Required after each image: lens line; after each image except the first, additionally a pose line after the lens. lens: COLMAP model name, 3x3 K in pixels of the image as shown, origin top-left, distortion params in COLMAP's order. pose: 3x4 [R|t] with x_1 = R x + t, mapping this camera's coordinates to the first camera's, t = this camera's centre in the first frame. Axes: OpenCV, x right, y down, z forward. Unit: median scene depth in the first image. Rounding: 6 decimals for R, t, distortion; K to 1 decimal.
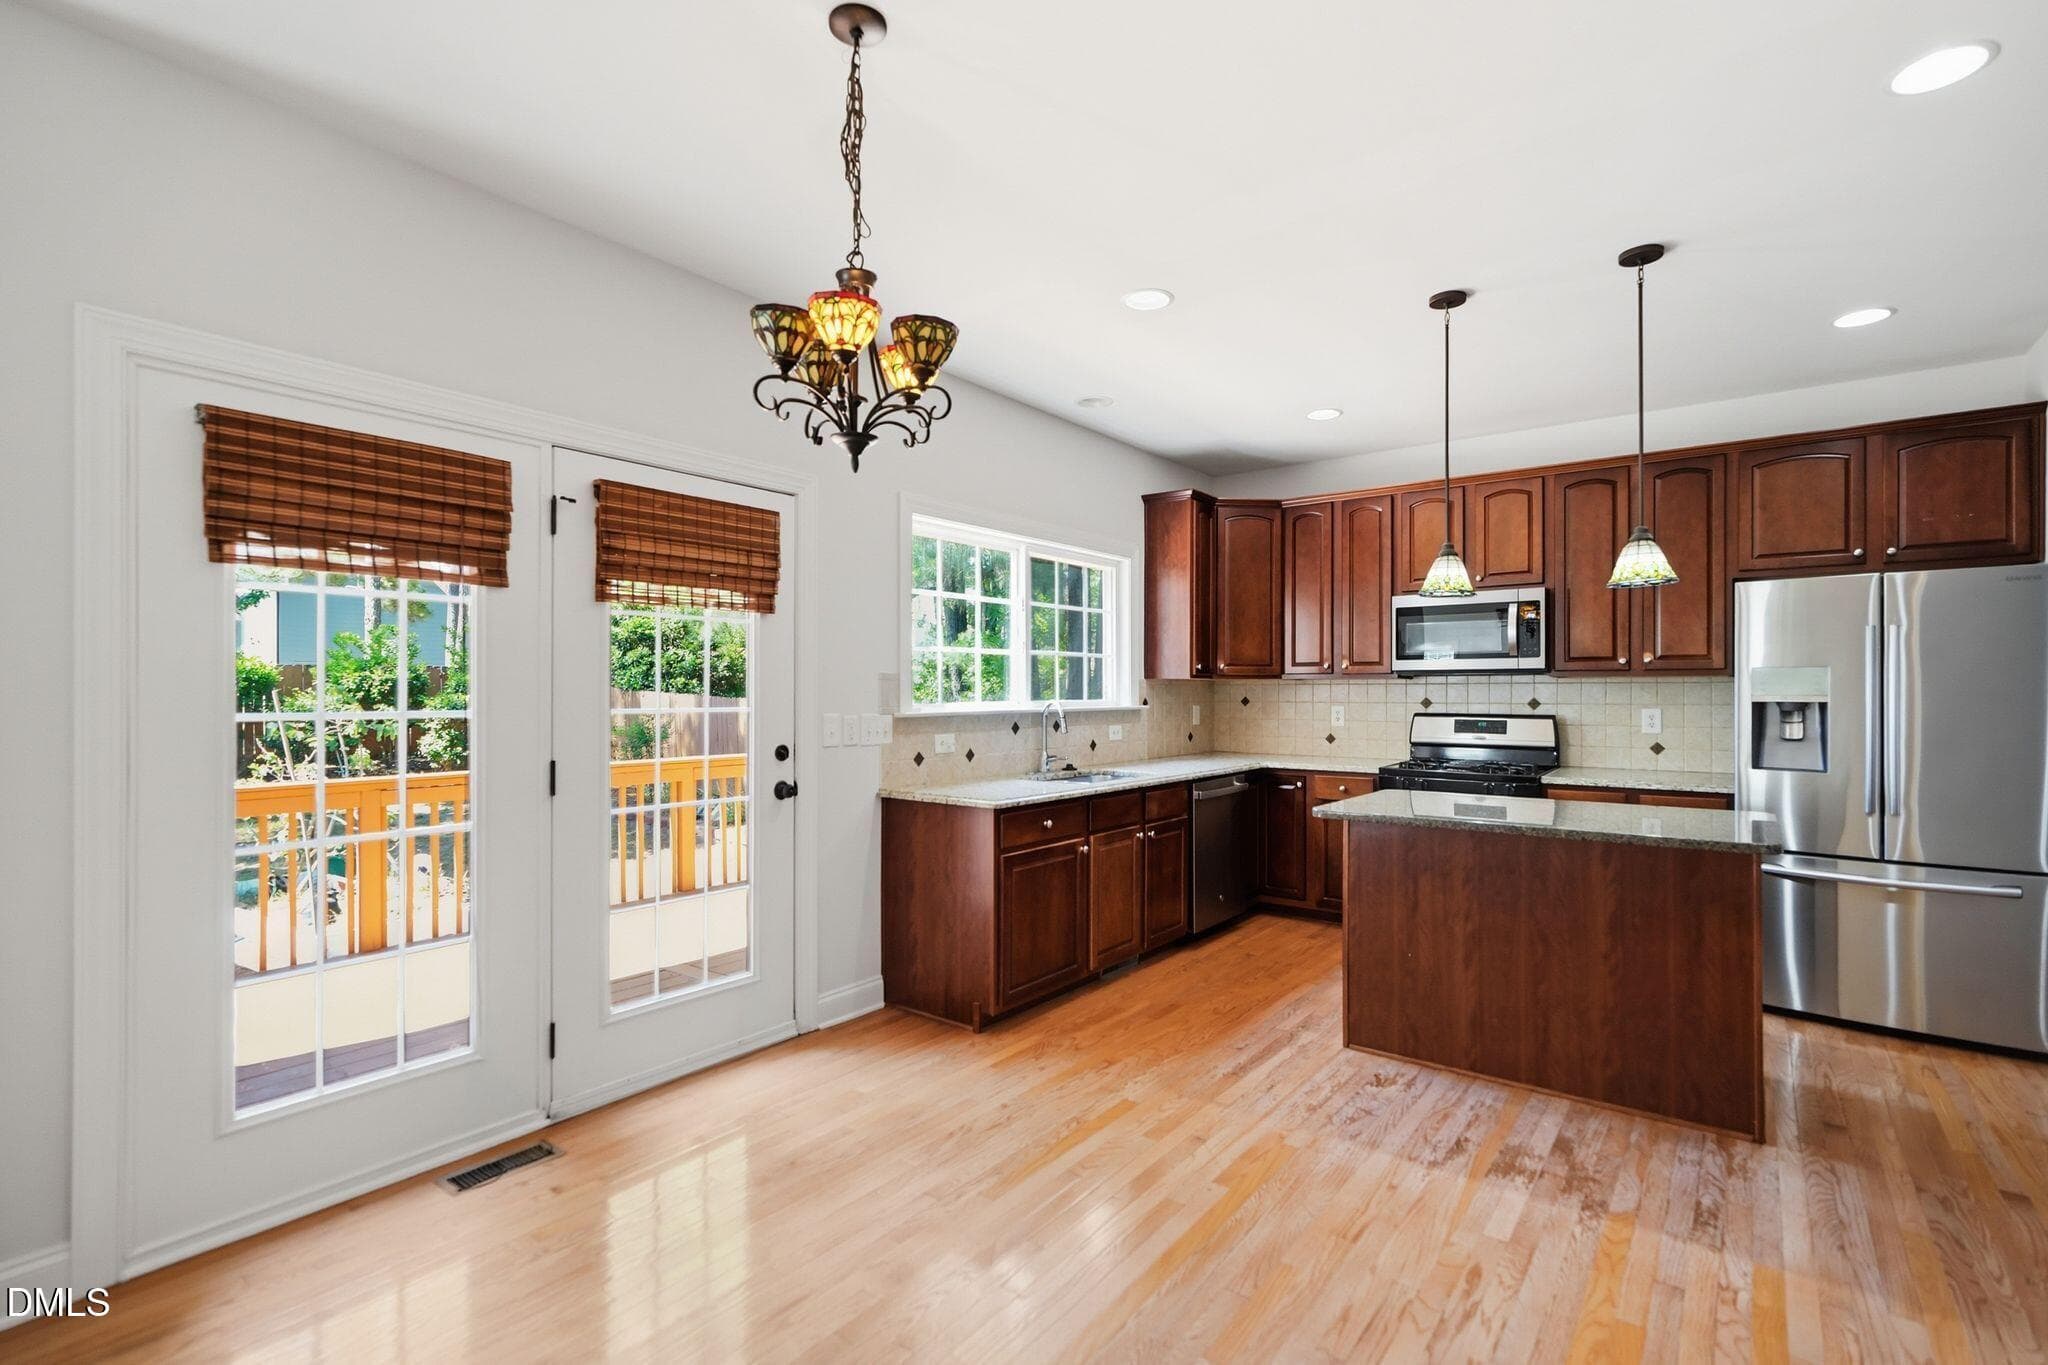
lens RADIAL K [[951.5, 0, 1029.4], [0, 951.5, 685.4], [0, 0, 1]] dist [-0.003360, 0.000655]
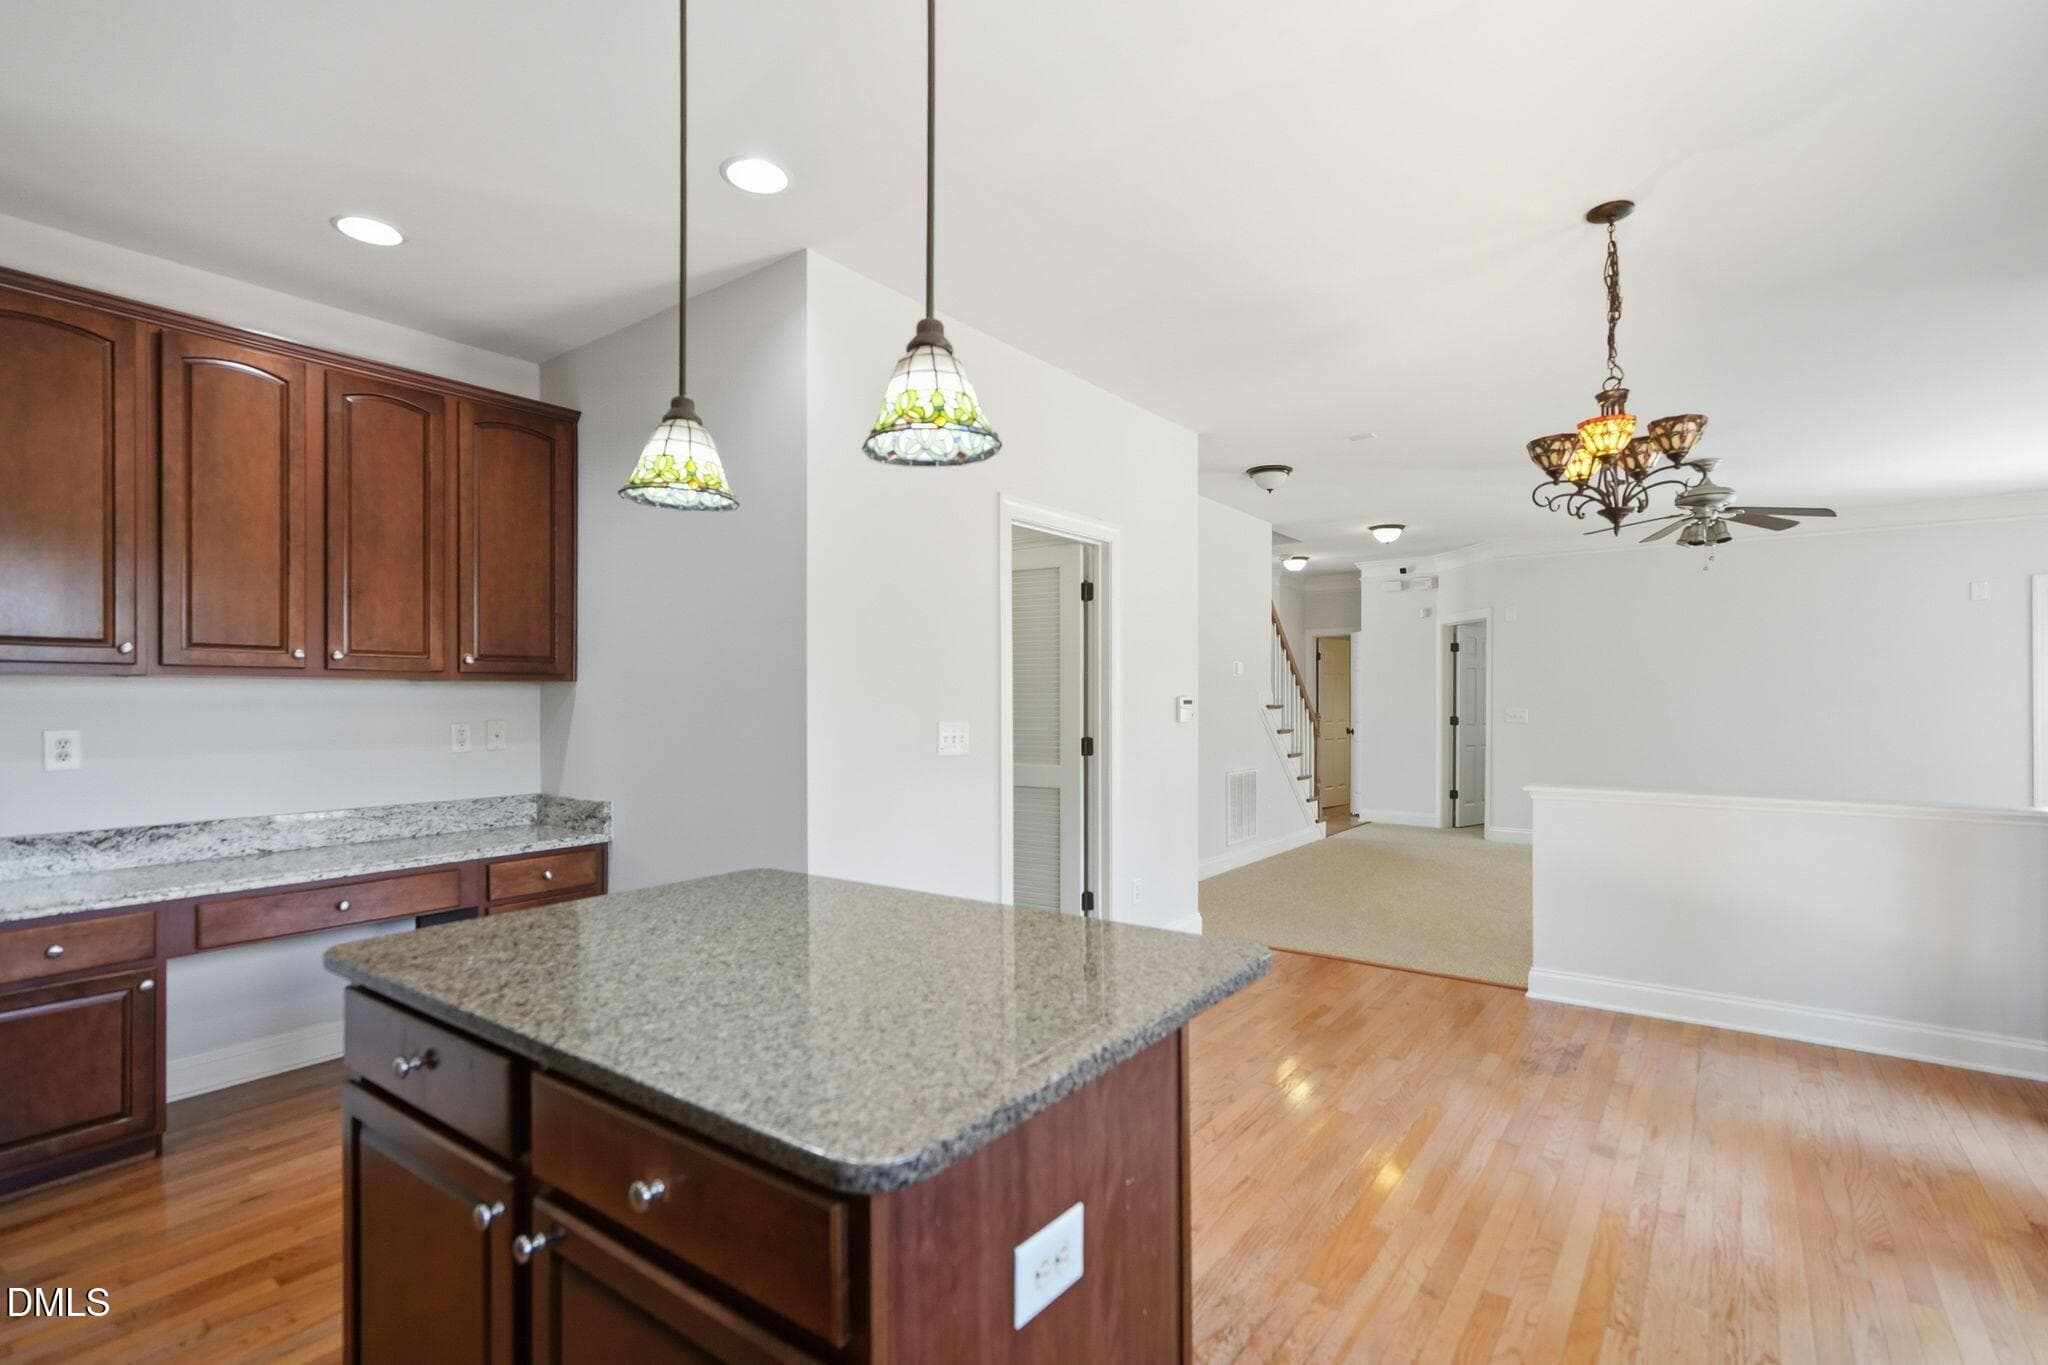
lens RADIAL K [[951.5, 0, 1042.5], [0, 951.5, 689.5], [0, 0, 1]] dist [-0.003360, 0.000655]
pose [[-0.999629, 0.002936, -0.027076, 0.305825], [0.003414, 0.999839, -0.017634, 0.010188], [0.027020, -0.017720, -0.999478, 1.063319]]
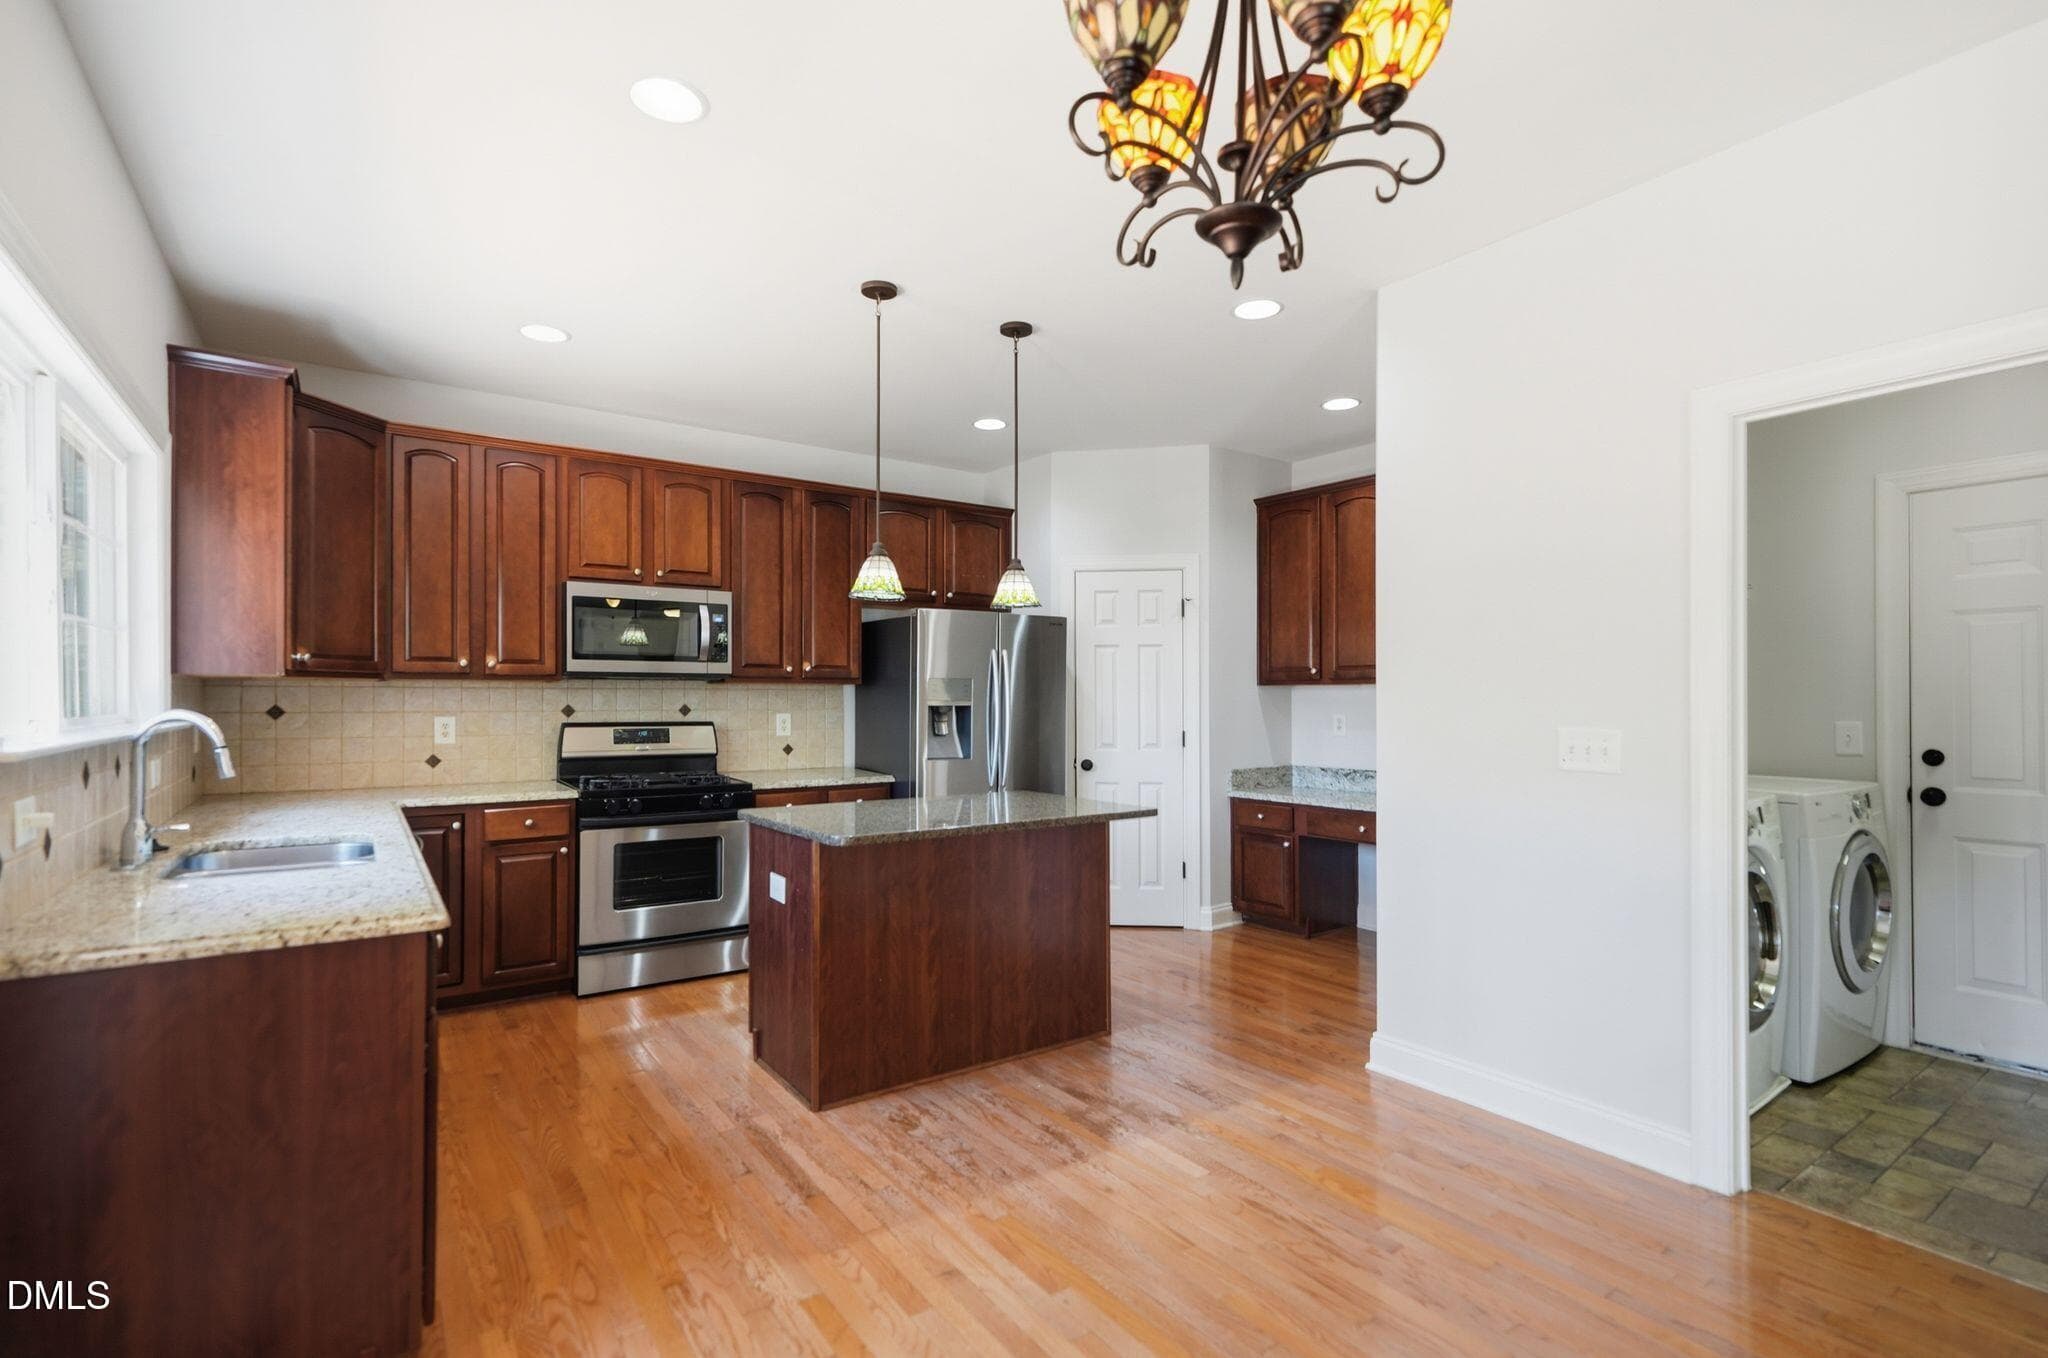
lens RADIAL K [[951.5, 0, 1032.1], [0, 951.5, 695.9], [0, 0, 1]] dist [-0.003360, 0.000655]
pose [[0.289180, 0.003021, 0.957270, -0.332133], [-0.005848, 0.999982, -0.001389, 0.004496], [-0.957257, -0.005197, 0.289192, 0.435762]]
